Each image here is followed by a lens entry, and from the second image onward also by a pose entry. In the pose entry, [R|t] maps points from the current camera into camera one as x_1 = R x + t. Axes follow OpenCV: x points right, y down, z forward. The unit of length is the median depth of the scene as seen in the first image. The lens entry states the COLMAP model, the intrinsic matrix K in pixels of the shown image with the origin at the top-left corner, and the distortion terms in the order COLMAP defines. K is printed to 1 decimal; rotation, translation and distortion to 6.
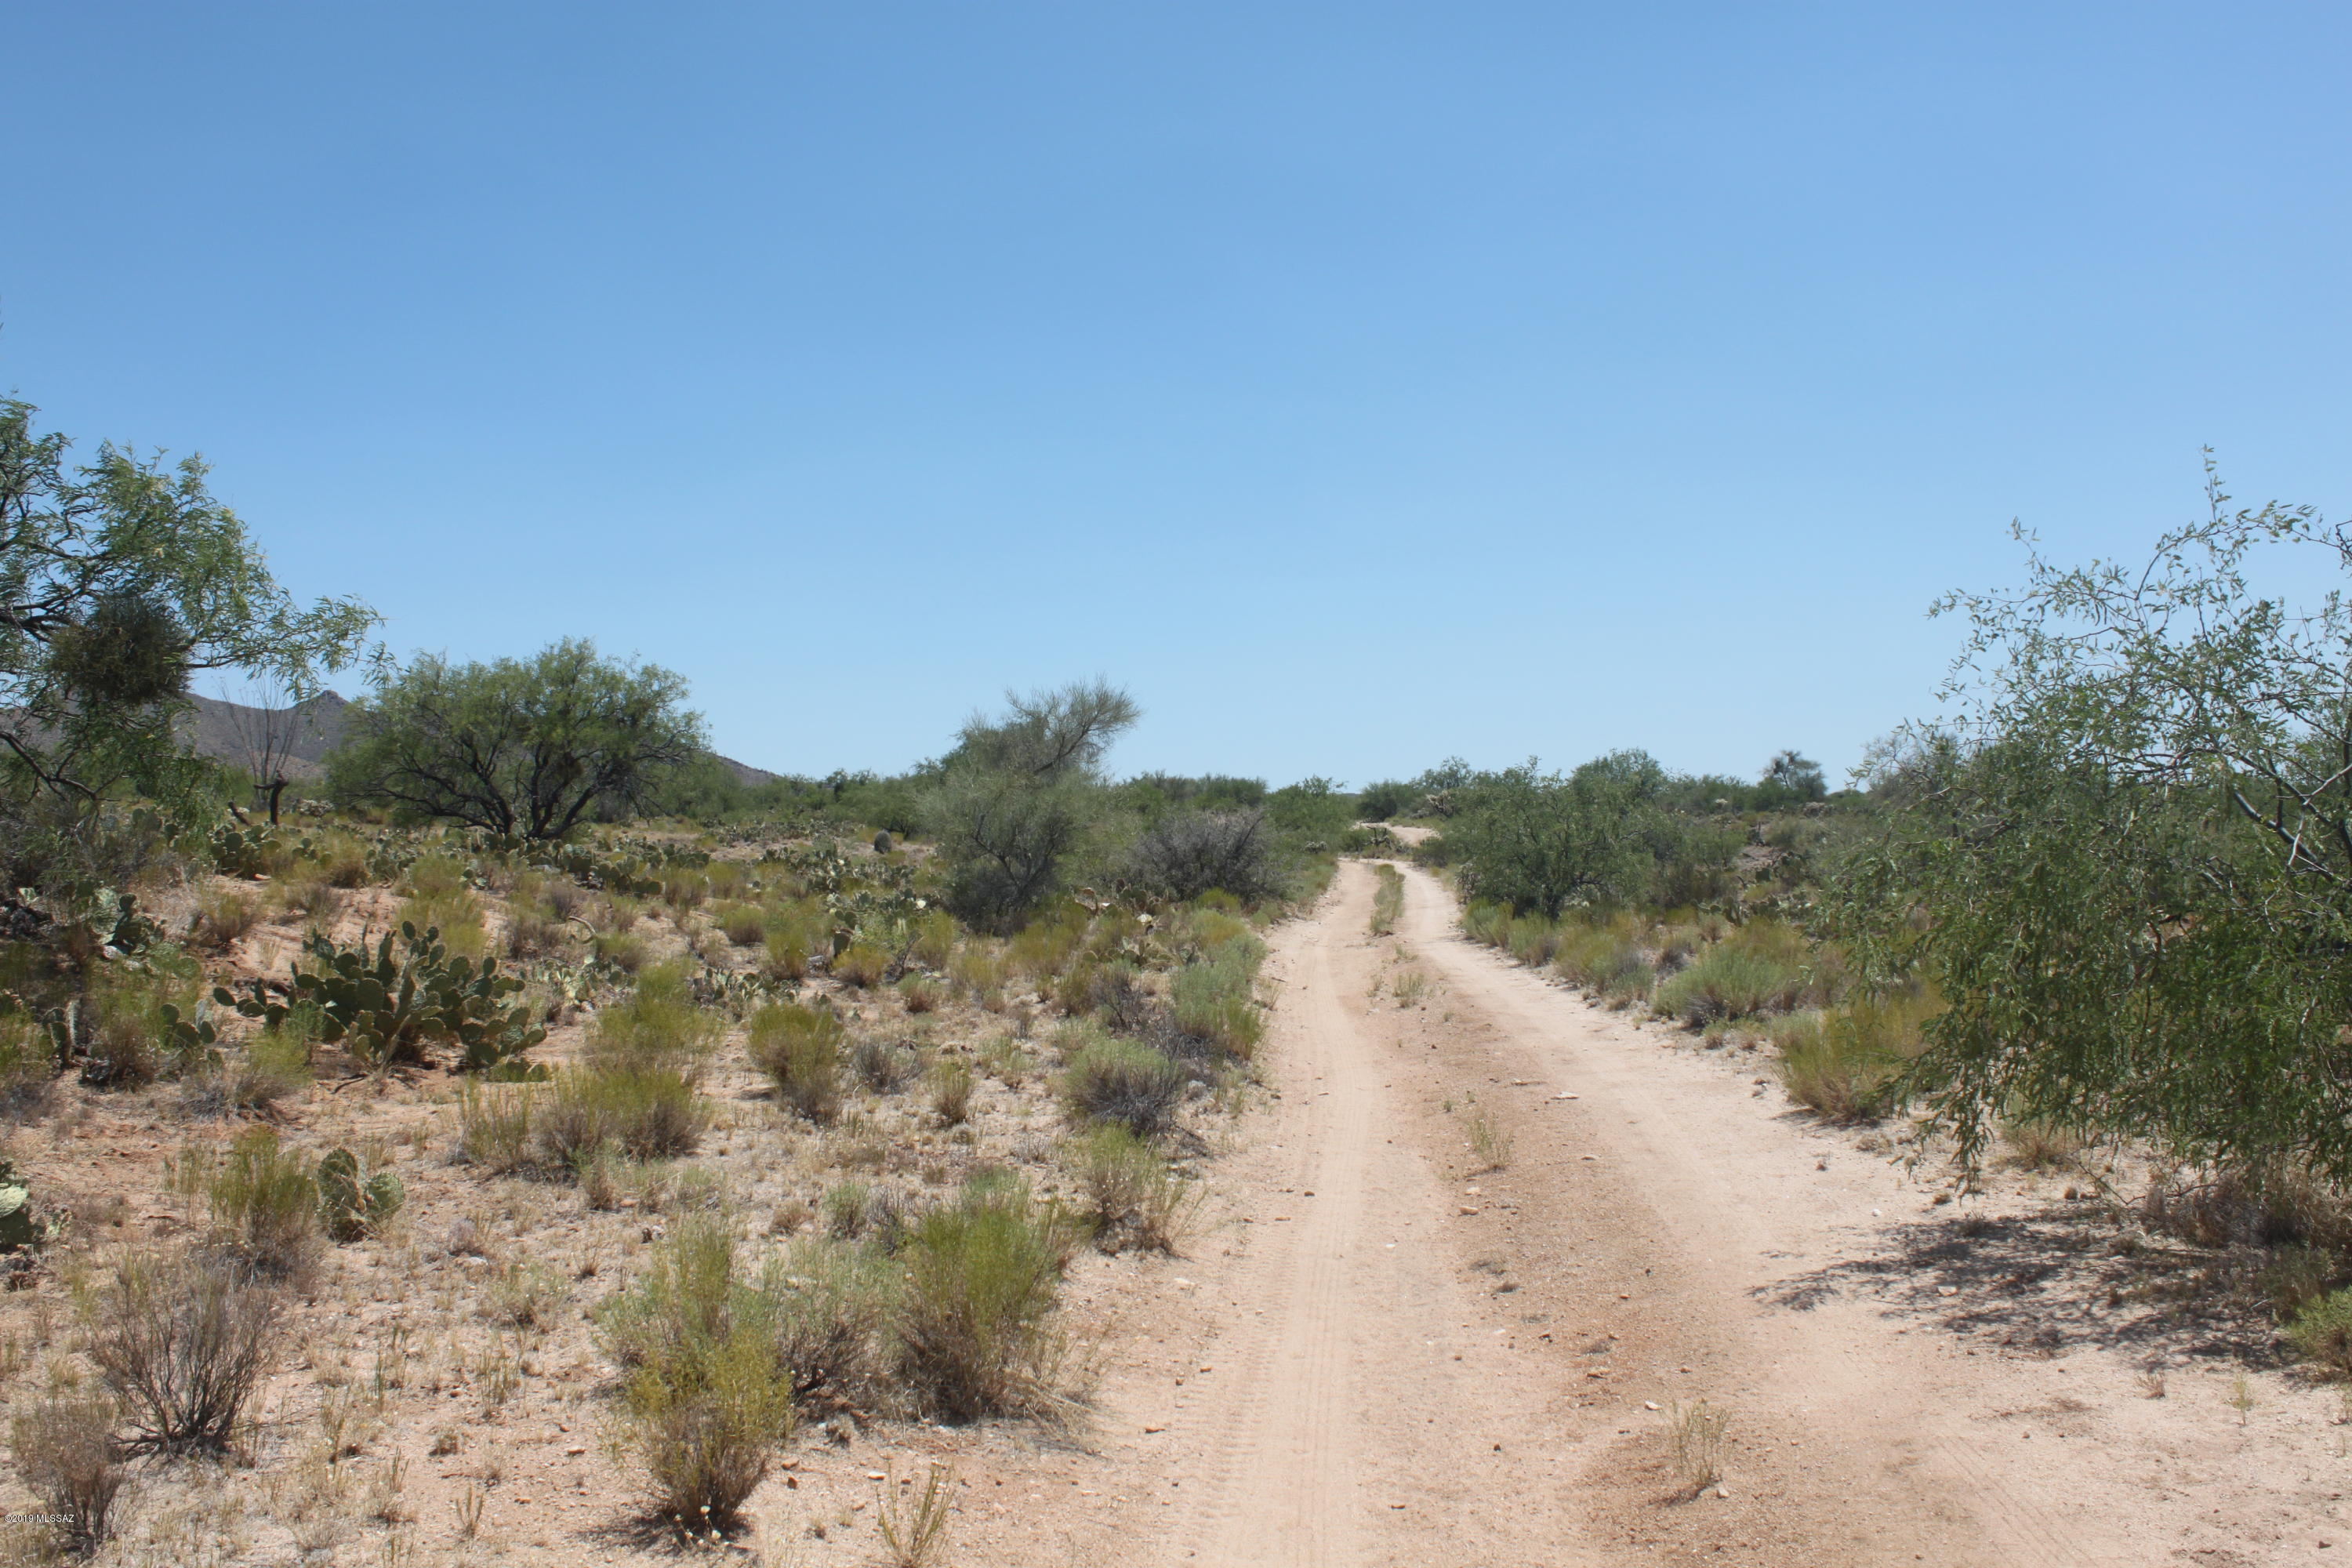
lens RADIAL K [[2211.5, 0, 1175.9], [0, 2211.5, 791.8], [0, 0, 1]] dist [-0.015803, 0.000000]
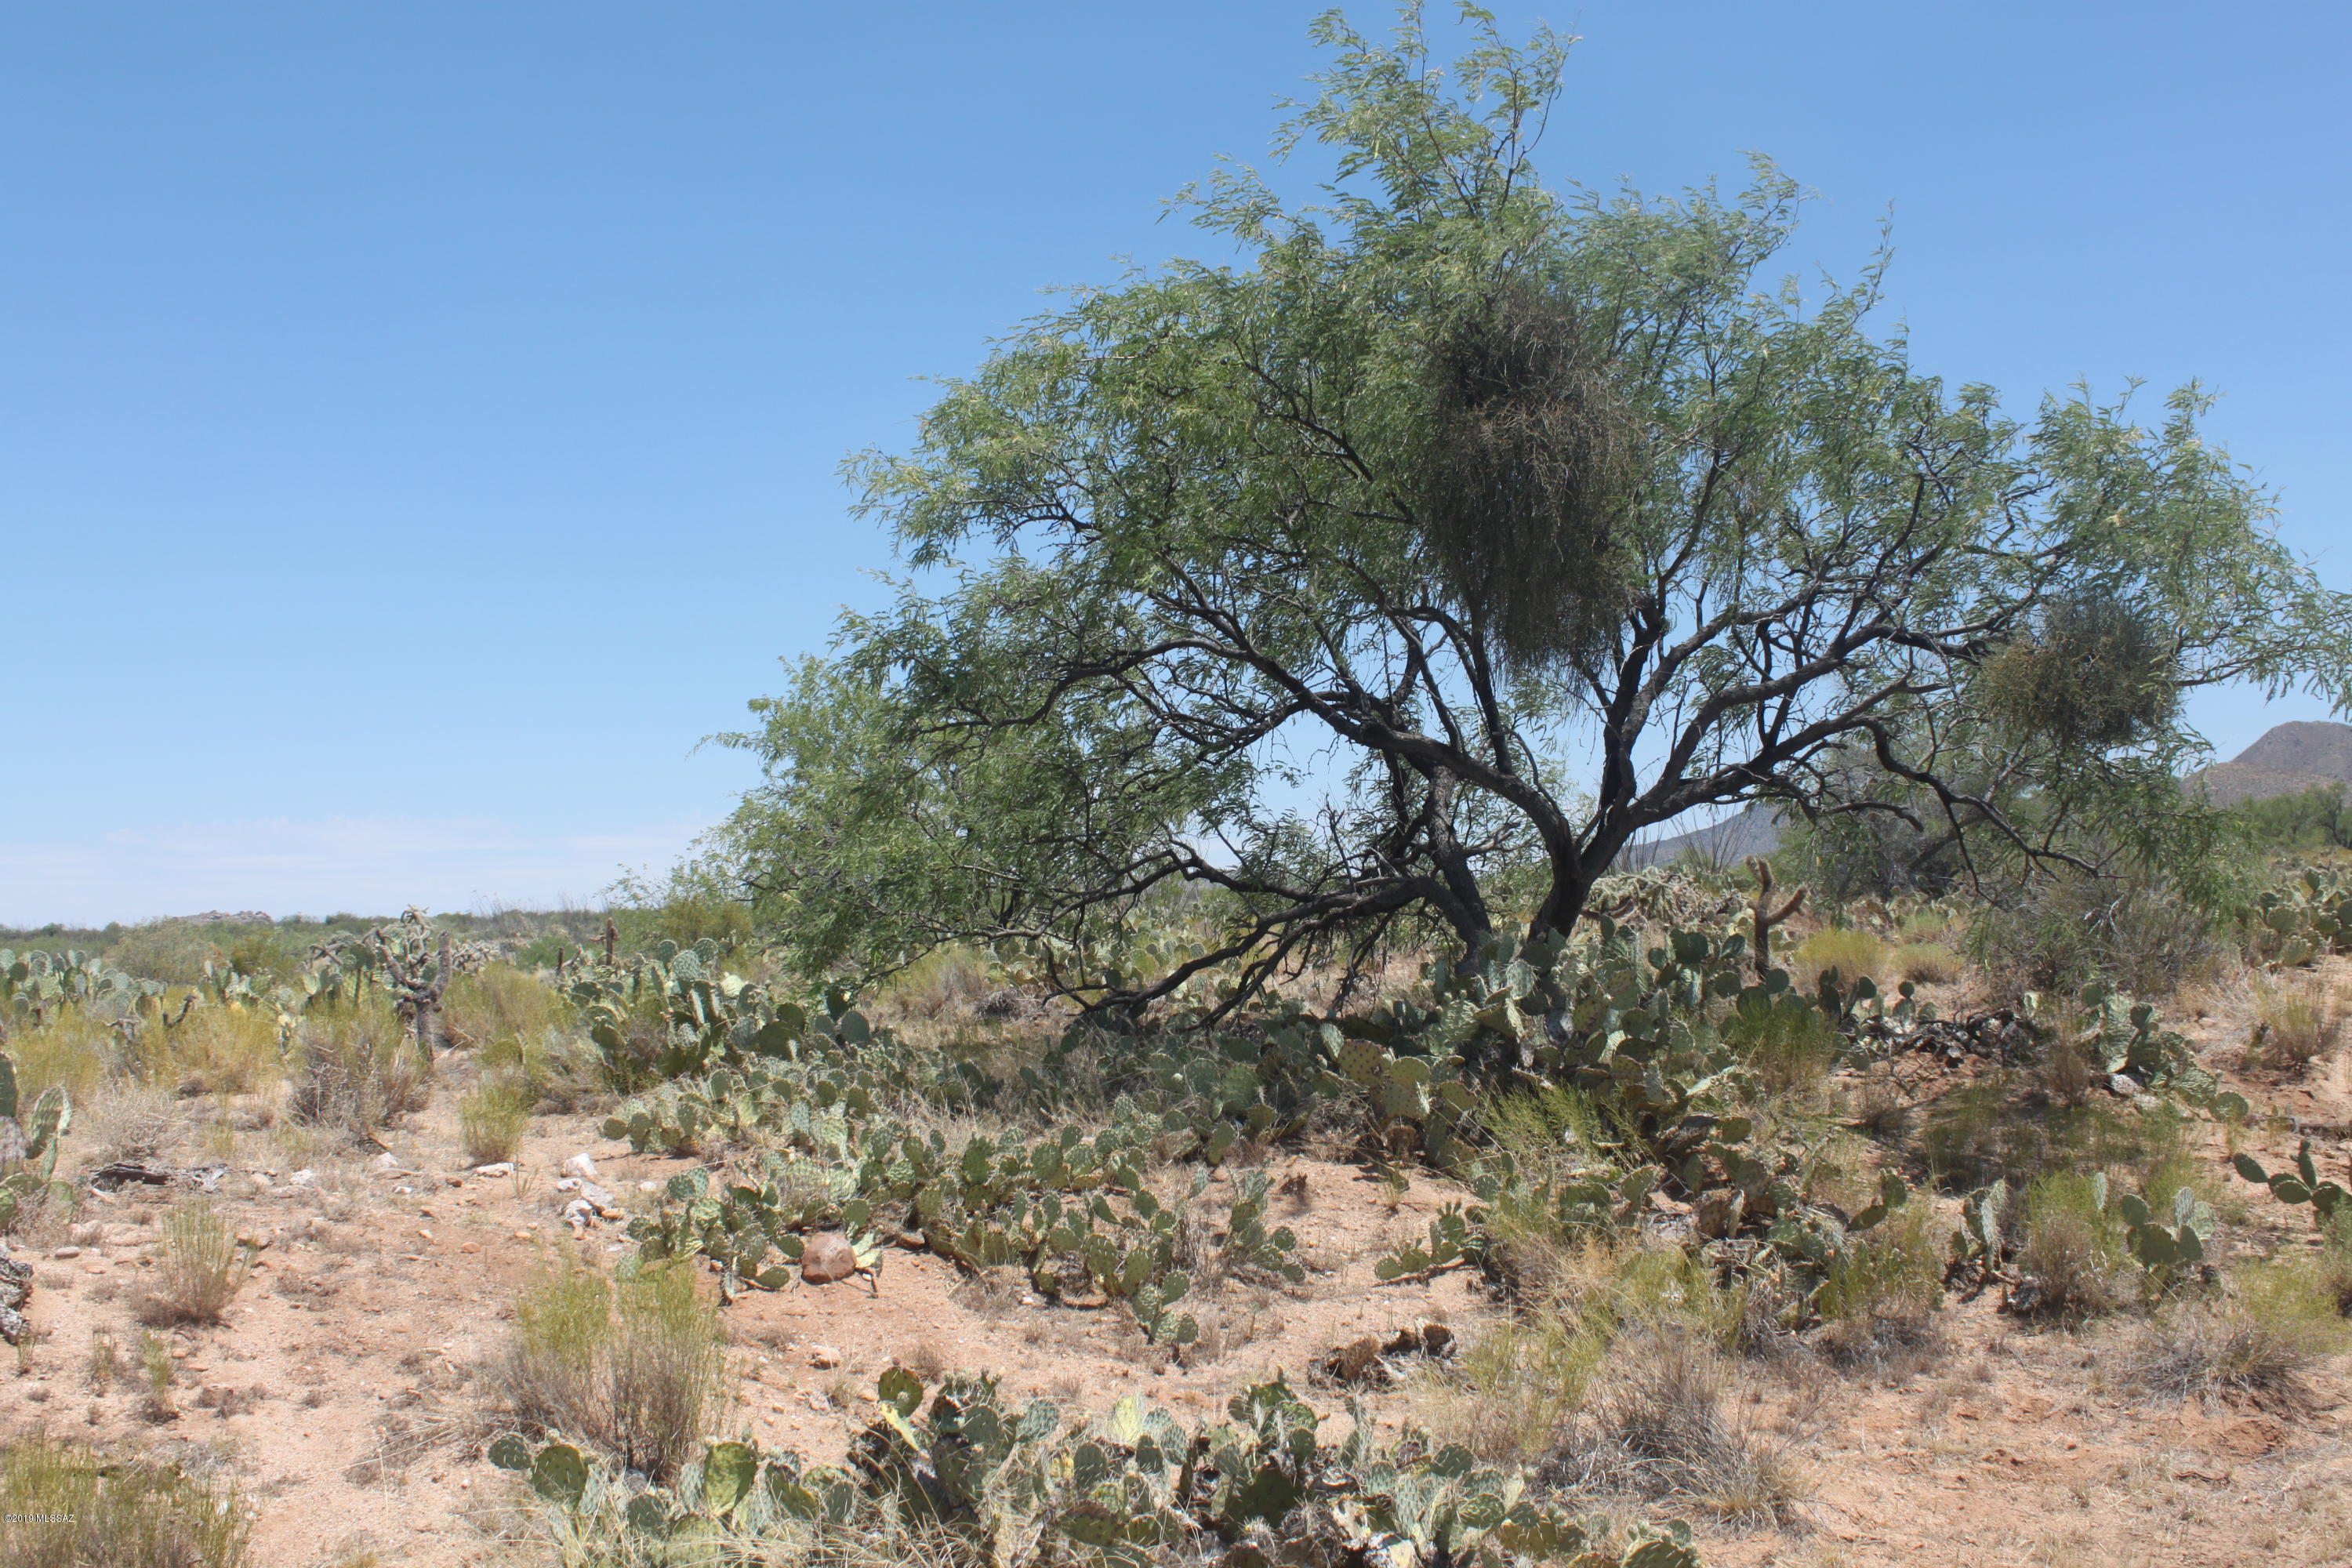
lens RADIAL K [[2211.5, 0, 1174.4], [0, 2211.5, 797.0], [0, 0, 1]] dist [-0.015803, 0.000000]
pose [[0.592634, -0.068758, -0.802532, -0.075698], [0.054128, 0.997497, -0.045491, -0.006822], [0.803651, -0.016480, 0.594873, 0.323025]]
